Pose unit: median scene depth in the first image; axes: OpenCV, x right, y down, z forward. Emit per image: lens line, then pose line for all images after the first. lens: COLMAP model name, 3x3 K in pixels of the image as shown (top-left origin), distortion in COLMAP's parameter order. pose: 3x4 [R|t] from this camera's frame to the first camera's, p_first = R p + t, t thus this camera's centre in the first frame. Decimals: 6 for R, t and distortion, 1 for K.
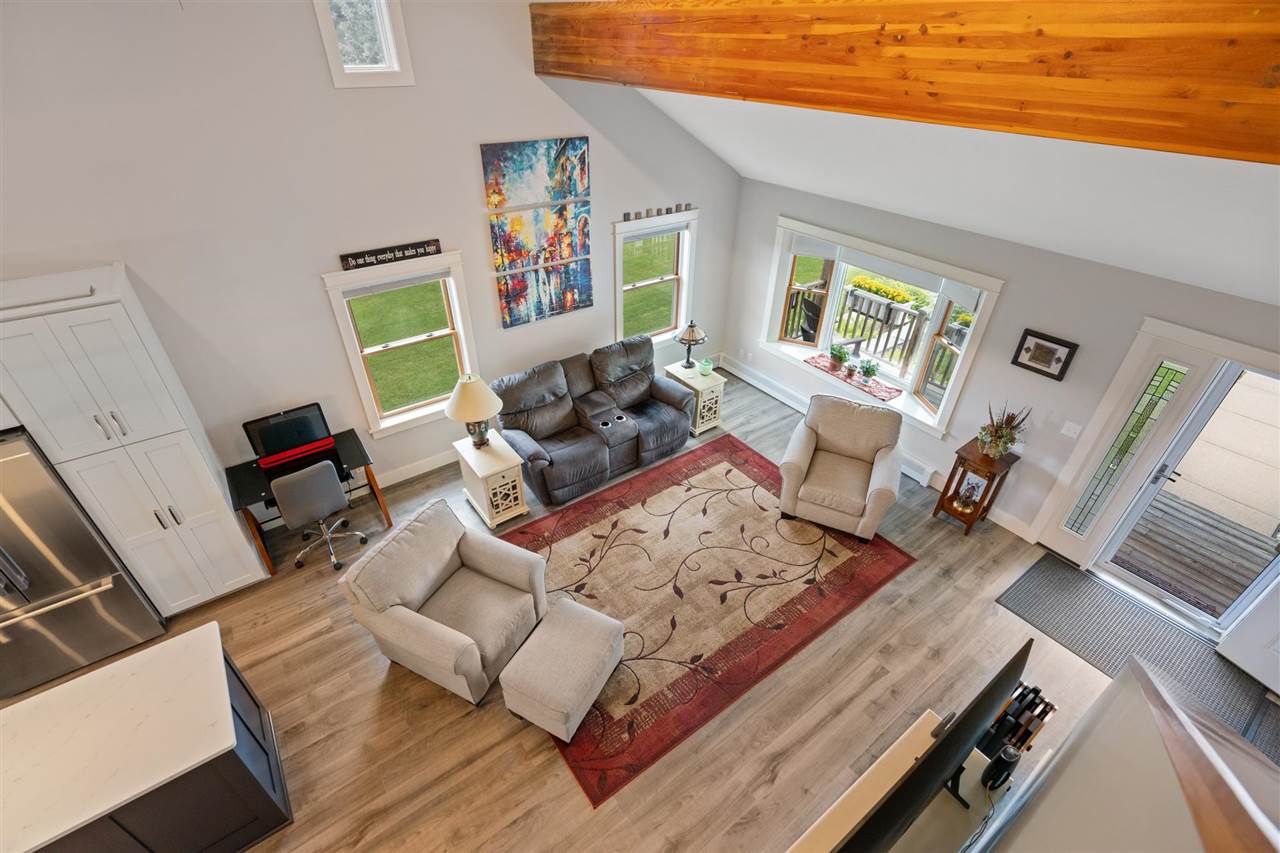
lens RADIAL K [[575.5, 0, 643.7], [0, 575.5, 430.8], [0, 0, 1]] dist [-0.002790, 0.000829]
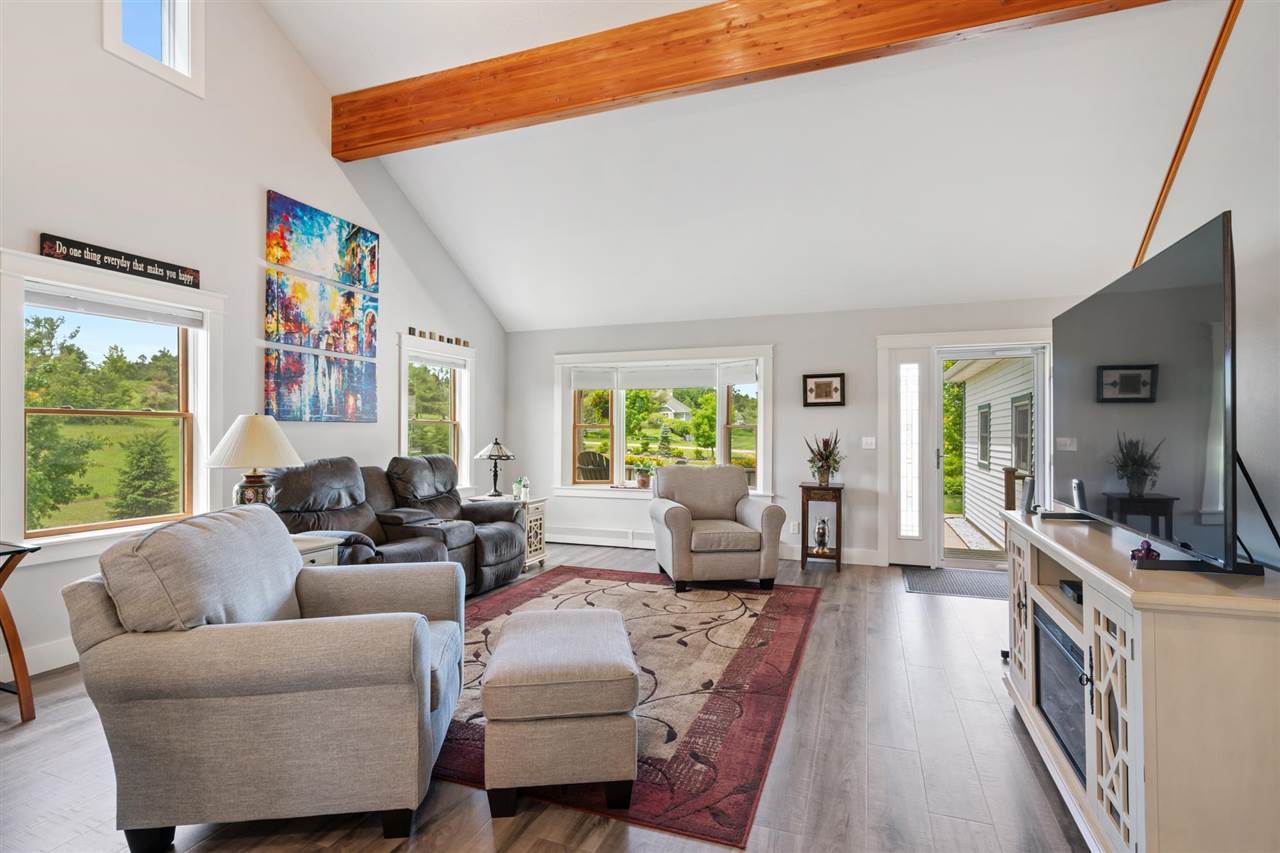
lens RADIAL K [[620.0, 0, 639.8], [0, 620.0, 424.1], [0, 0, 1]] dist [0.010681, 0.000731]
pose [[0.837563, -0.009181, 0.546263, -0.307295], [0.320986, 0.817365, -0.478417, 0.385527], [-0.442104, 0.576047, 0.687542, 0.289532]]
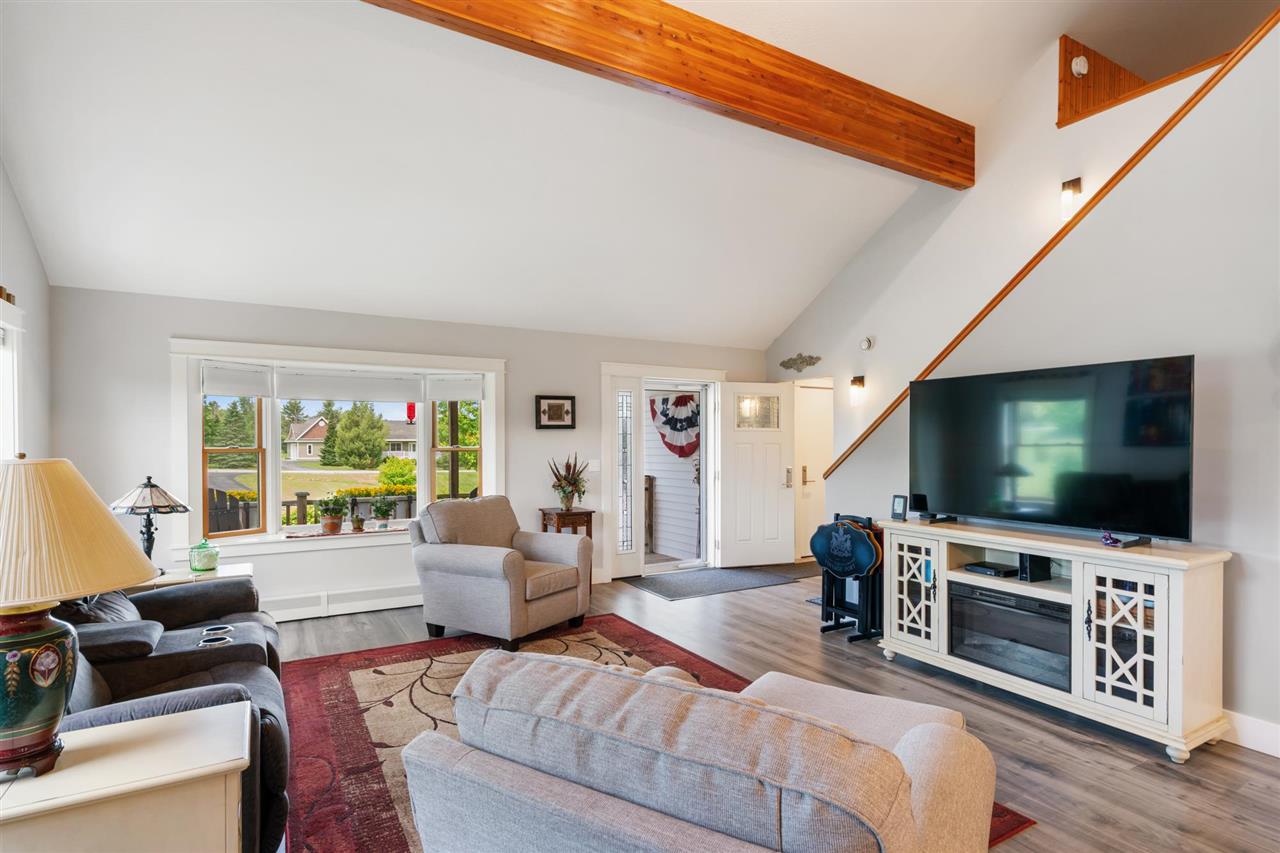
lens RADIAL K [[656.1, 0, 645.7], [0, 656.1, 451.2], [0, 0, 1]] dist [0.002114, 0.002217]
pose [[0.109310, -0.032495, 0.993476, -0.552764], [0.565787, 0.823796, -0.035307, 0.074781], [-0.817274, 0.565955, 0.108435, 0.684504]]
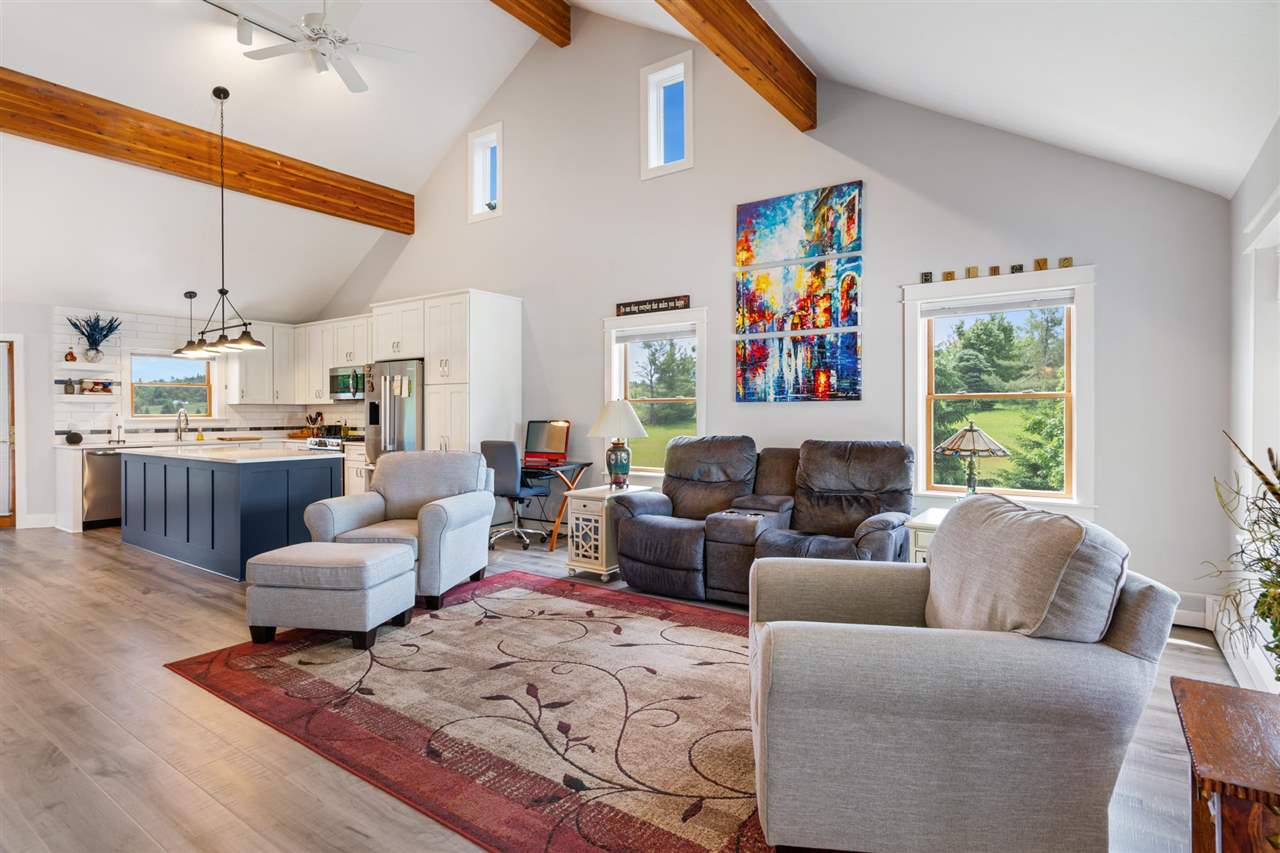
lens RADIAL K [[656.1, 0, 640.8], [0, 656.1, 411.8], [0, 0, 1]] dist [0.002114, 0.002217]
pose [[0.306961, -0.018984, -0.951533, 0.702994], [-0.533119, 0.824788, -0.188437, 0.102406], [0.788390, 0.565123, 0.243057, 0.731684]]
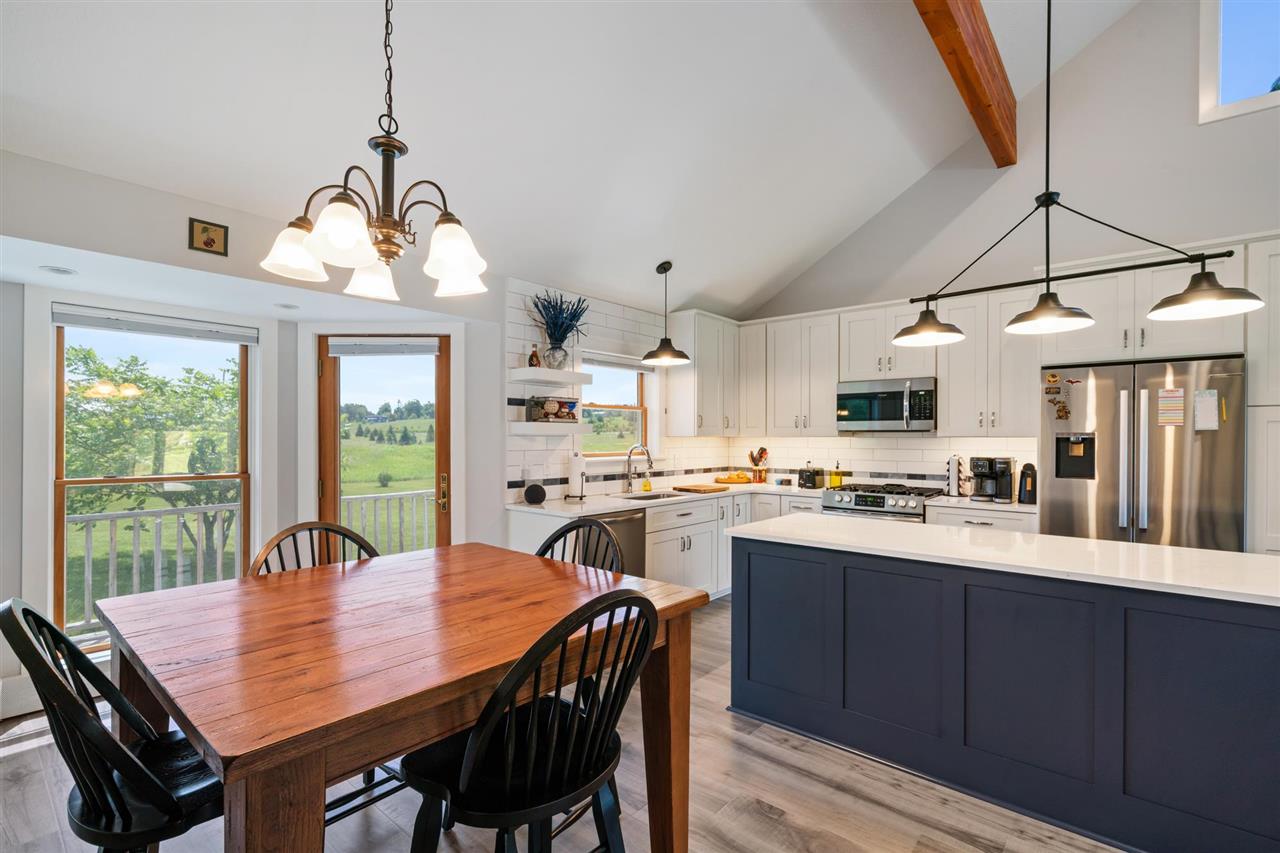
lens RADIAL K [[575.5, 0, 649.5], [0, 575.5, 433.0], [0, 0, 1]] dist [-0.002790, 0.000829]
pose [[0.232331, -0.022958, -0.972366, -0.252686], [-0.551043, 0.820694, -0.151039, 0.500232], [0.801483, 0.570906, 0.178021, 0.083846]]
